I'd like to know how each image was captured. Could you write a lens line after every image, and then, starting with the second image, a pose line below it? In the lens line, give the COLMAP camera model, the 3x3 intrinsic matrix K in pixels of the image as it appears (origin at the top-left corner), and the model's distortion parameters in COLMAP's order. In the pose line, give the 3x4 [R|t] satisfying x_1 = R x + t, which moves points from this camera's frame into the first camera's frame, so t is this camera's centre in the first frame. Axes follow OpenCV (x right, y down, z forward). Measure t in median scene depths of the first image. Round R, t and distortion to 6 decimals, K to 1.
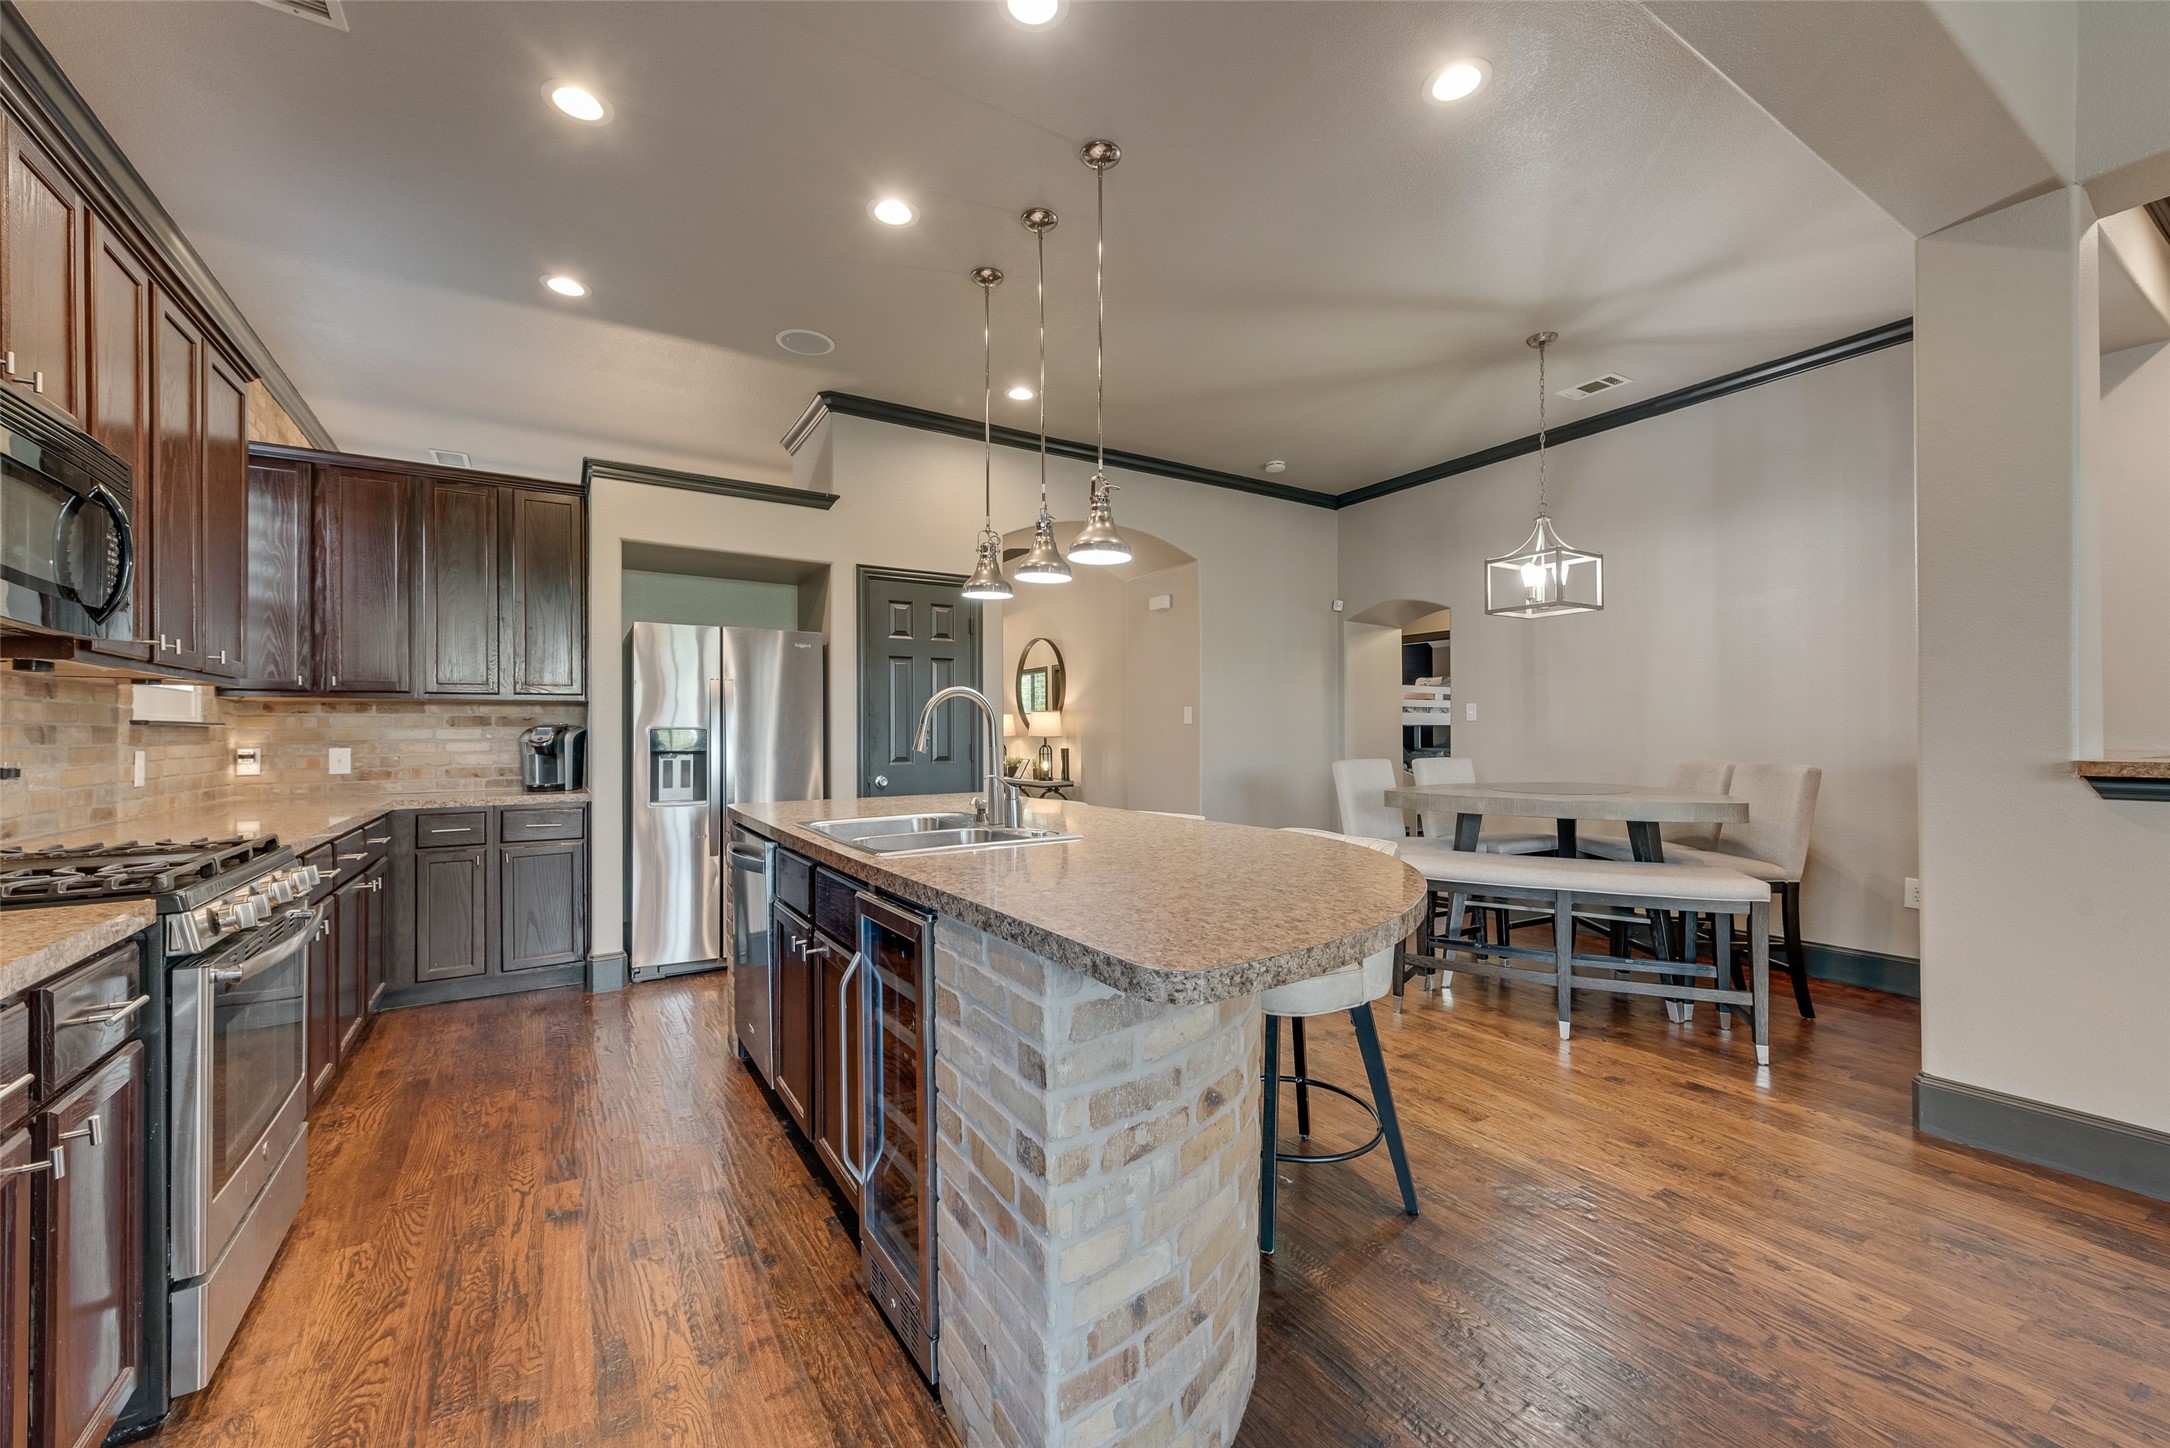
lens RADIAL K [[854.7, 0, 1088.3], [0, 854.7, 727.2], [0, 0, 1]] dist [0.017955, -0.005656]
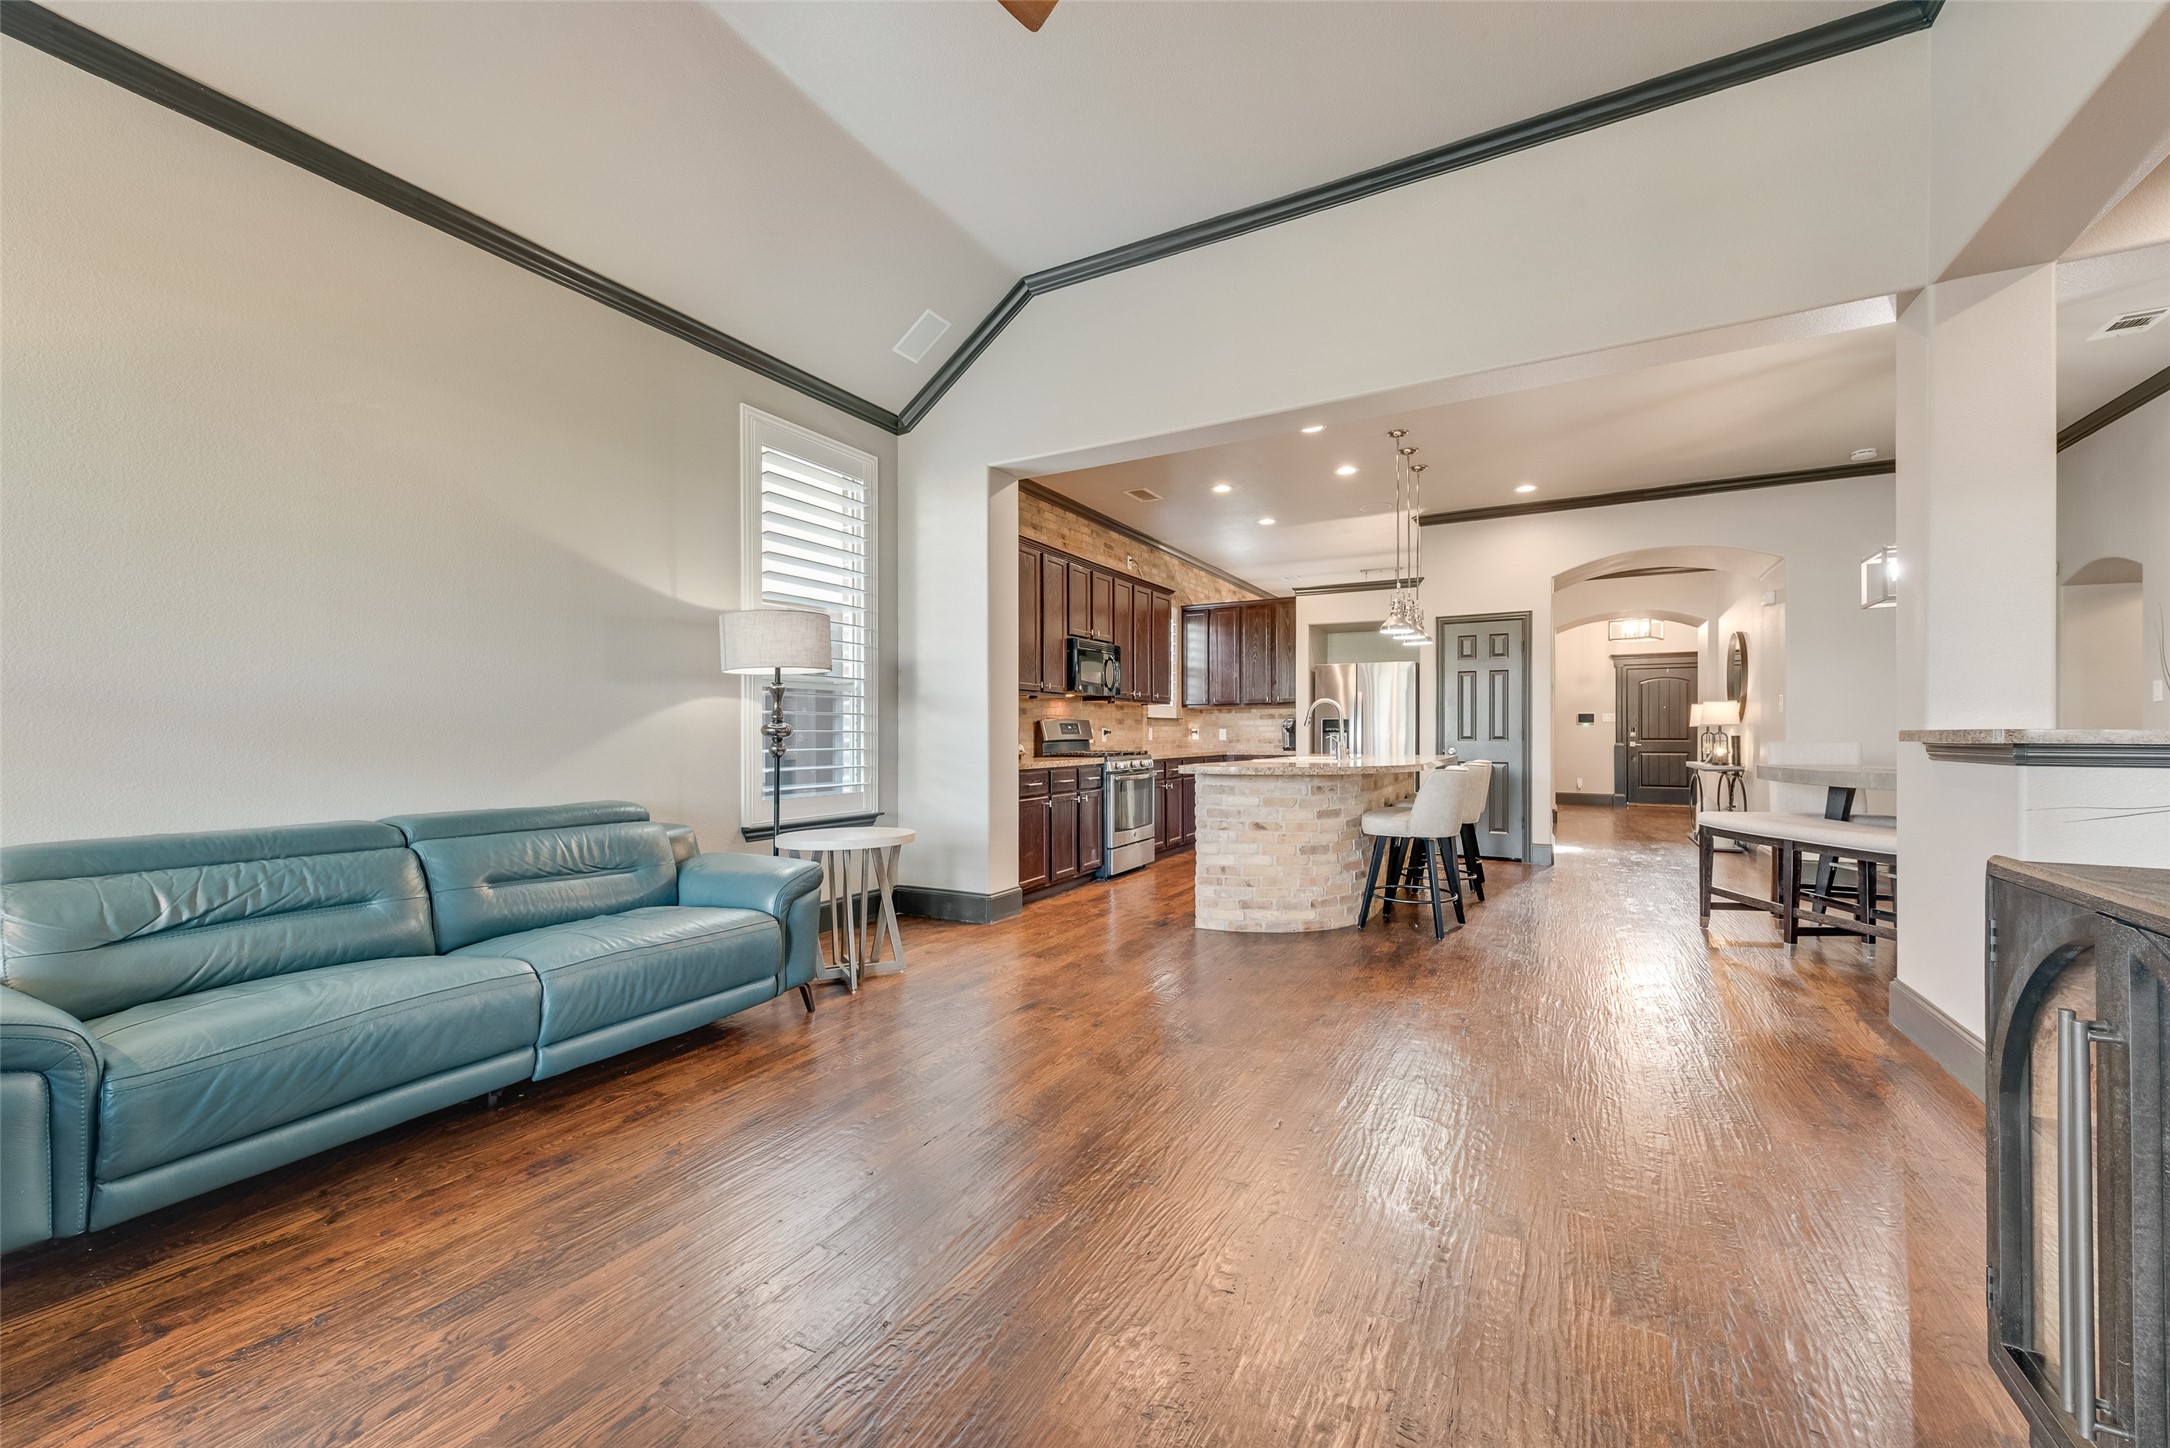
lens RADIAL K [[854.7, 0, 1084.7], [0, 854.7, 733.3], [0, 0, 1]] dist [0.017955, -0.005656]
pose [[0.481153, 0.005316, -0.876620, 0.990767], [0.005348, 0.999945, 0.008999, 0.014029], [0.876620, -0.009018, 0.481099, -0.432423]]
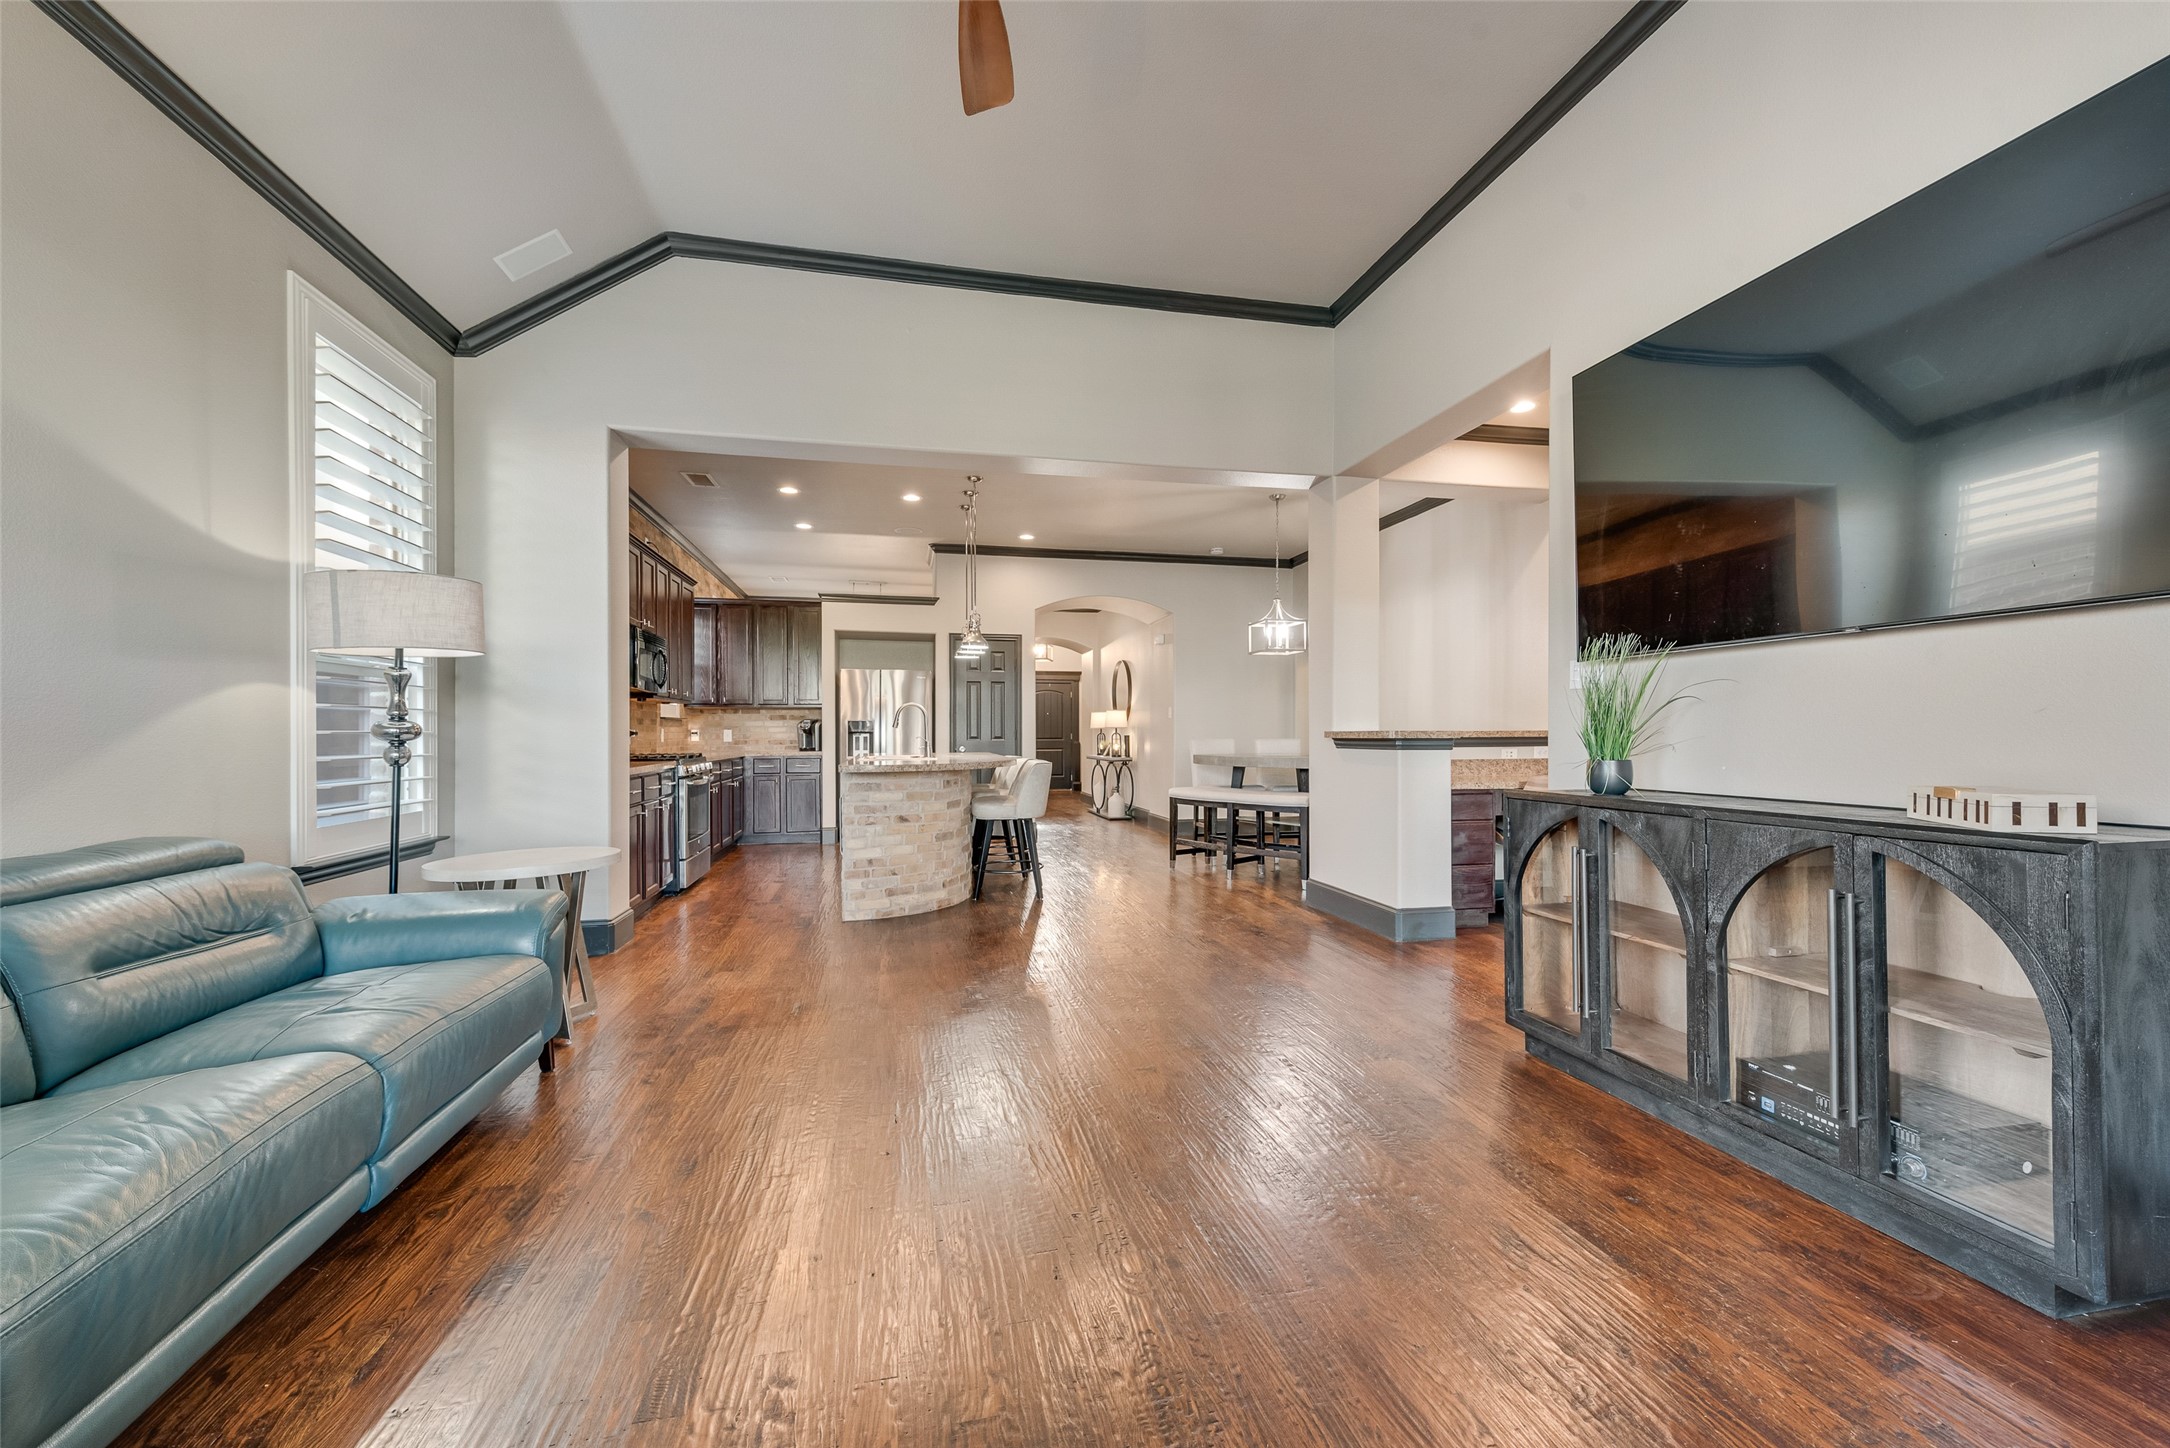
lens RADIAL K [[854.7, 0, 1087.4], [0, 854.7, 732.5], [0, 0, 1]] dist [0.017955, -0.005656]
pose [[0.941933, 0.002898, -0.335788, 0.763455], [-0.000092, 0.999965, 0.008373, 0.013061], [0.335801, -0.007856, 0.941900, -0.783827]]
